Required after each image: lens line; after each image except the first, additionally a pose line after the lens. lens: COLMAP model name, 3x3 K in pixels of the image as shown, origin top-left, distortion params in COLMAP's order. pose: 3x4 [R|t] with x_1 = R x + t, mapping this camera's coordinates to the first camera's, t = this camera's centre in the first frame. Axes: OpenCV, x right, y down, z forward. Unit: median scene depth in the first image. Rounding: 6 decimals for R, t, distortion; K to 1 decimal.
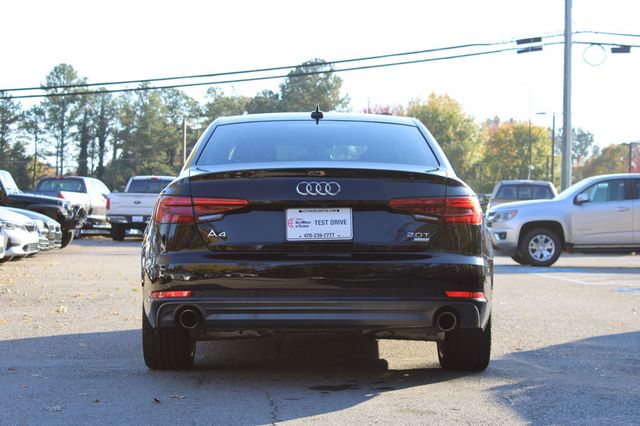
lens RADIAL K [[1412.6, 0, 320.1], [0, 1412.6, 213.0], [0, 0, 1]] dist [-0.078740, 0.000000]
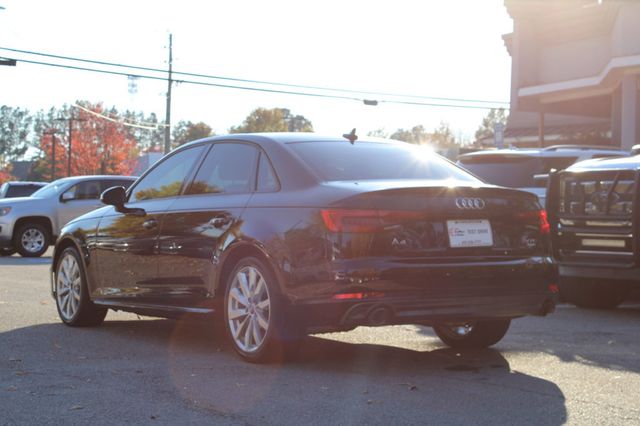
lens RADIAL K [[1266.8, 0, 320.0], [0, 1266.8, 213.7], [0, 0, 1]] dist [-0.332905, 0.000000]
pose [[0.839295, 0.000393, 0.543675, -0.678781], [-0.004789, 0.999966, 0.006669, -0.014953], [-0.543654, -0.008201, 0.839269, 0.161427]]
